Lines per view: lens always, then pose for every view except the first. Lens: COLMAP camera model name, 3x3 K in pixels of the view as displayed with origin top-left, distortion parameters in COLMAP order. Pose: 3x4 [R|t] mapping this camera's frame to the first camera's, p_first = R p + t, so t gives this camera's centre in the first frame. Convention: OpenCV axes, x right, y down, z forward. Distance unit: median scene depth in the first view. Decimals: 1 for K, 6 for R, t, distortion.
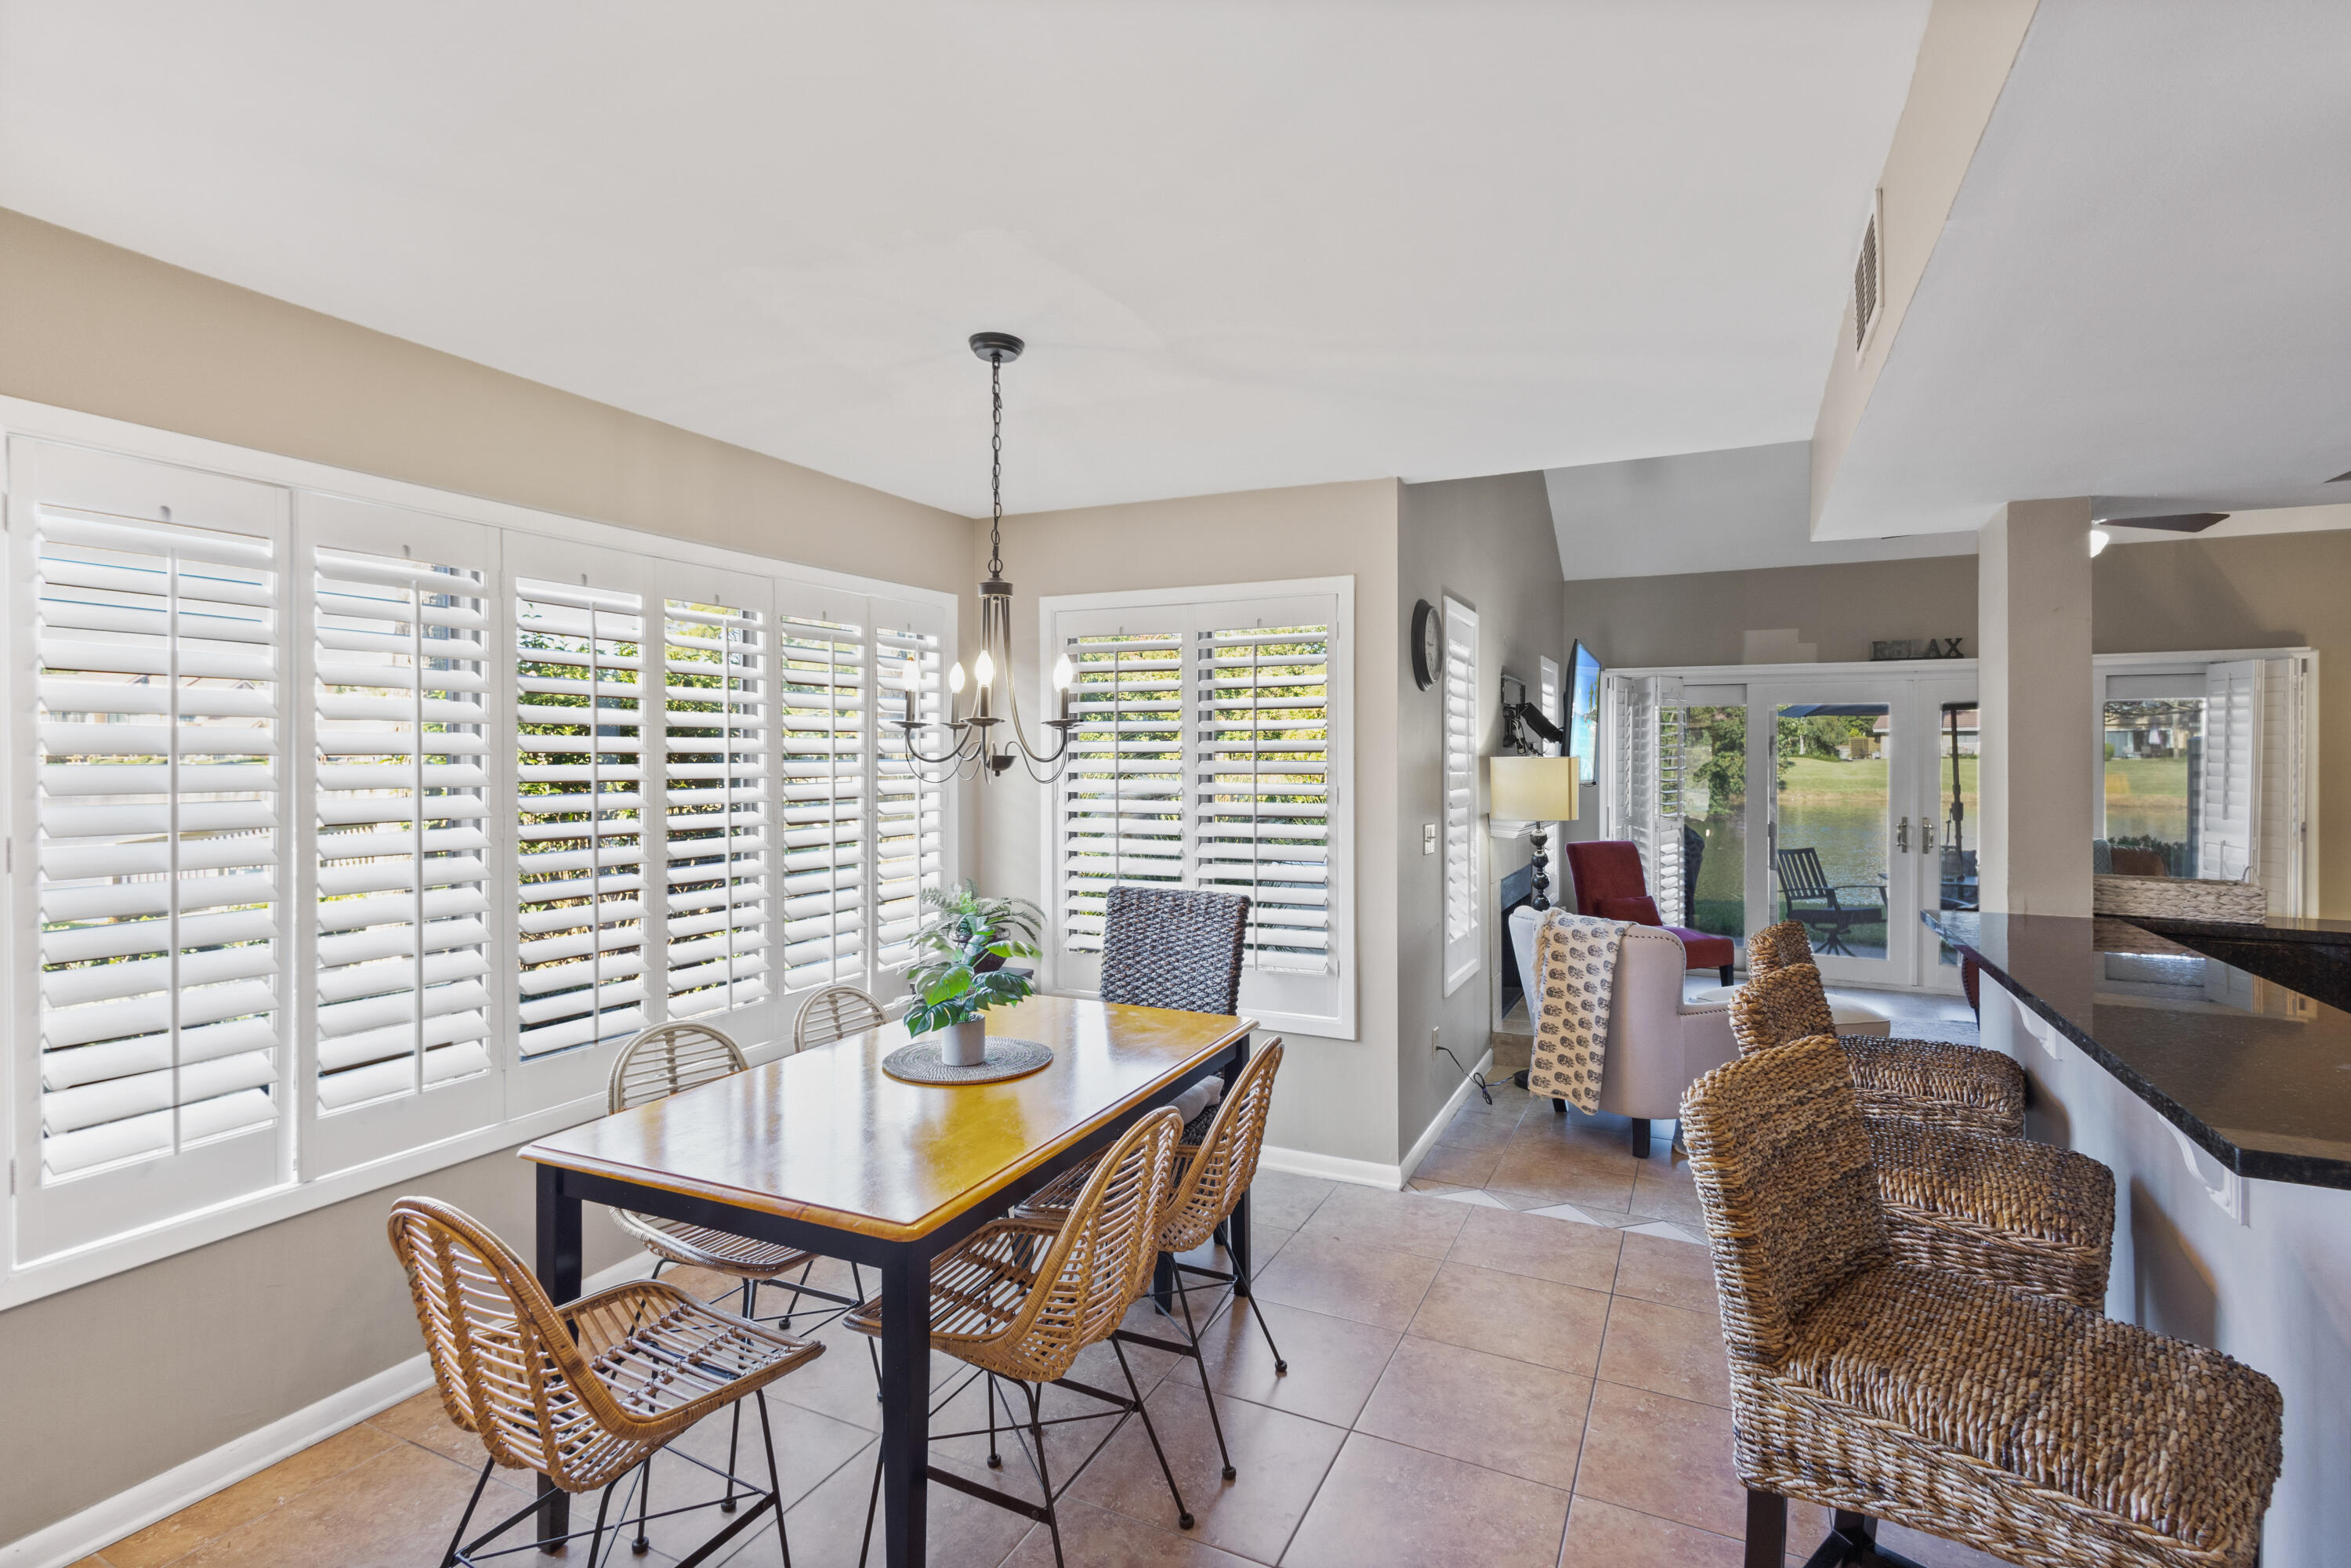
lens RADIAL K [[1106.2, 0, 1168.9], [0, 1106.2, 743.1], [0, 0, 1]] dist [0.001605, 0.001338]
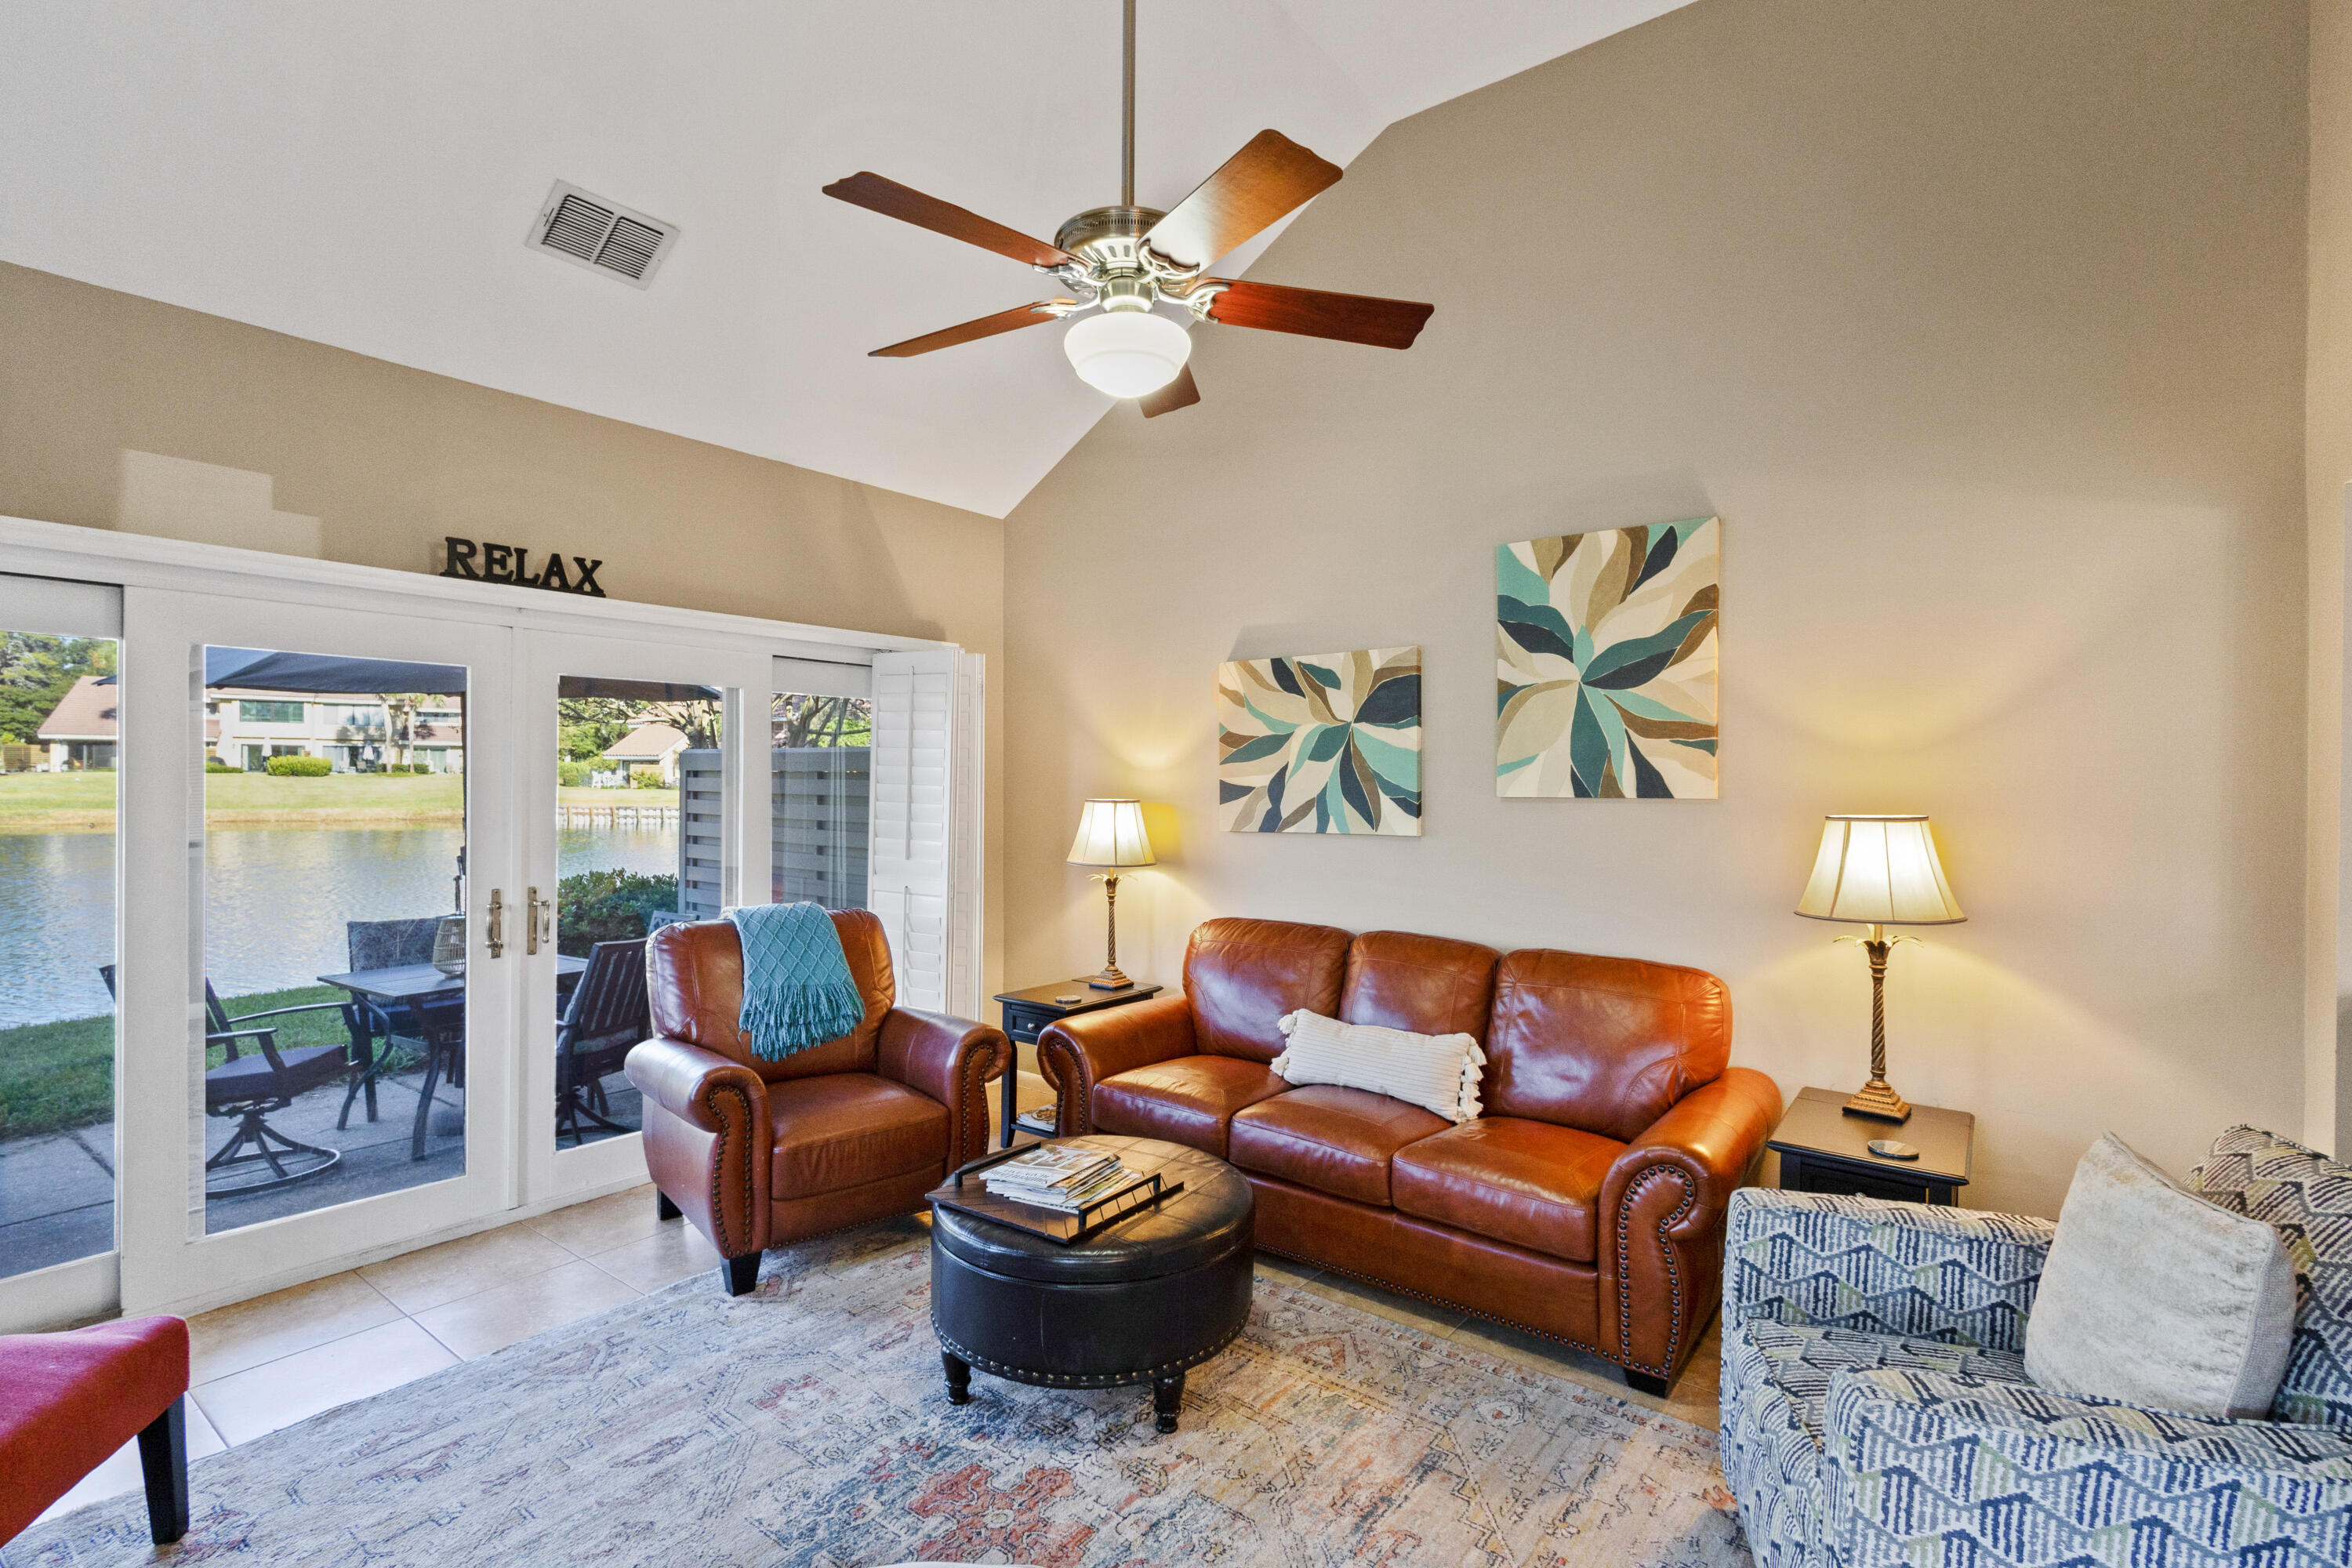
lens RADIAL K [[1096.0, 0, 1175.7], [0, 1096.0, 806.9], [0, 0, 1]] dist [-0.001521, -0.000051]
pose [[0.189468, -0.024181, 0.981589, 0.211796], [-0.020006, 0.999394, 0.028481, 0.006397], [-0.981683, -0.025033, 0.188869, 0.565956]]
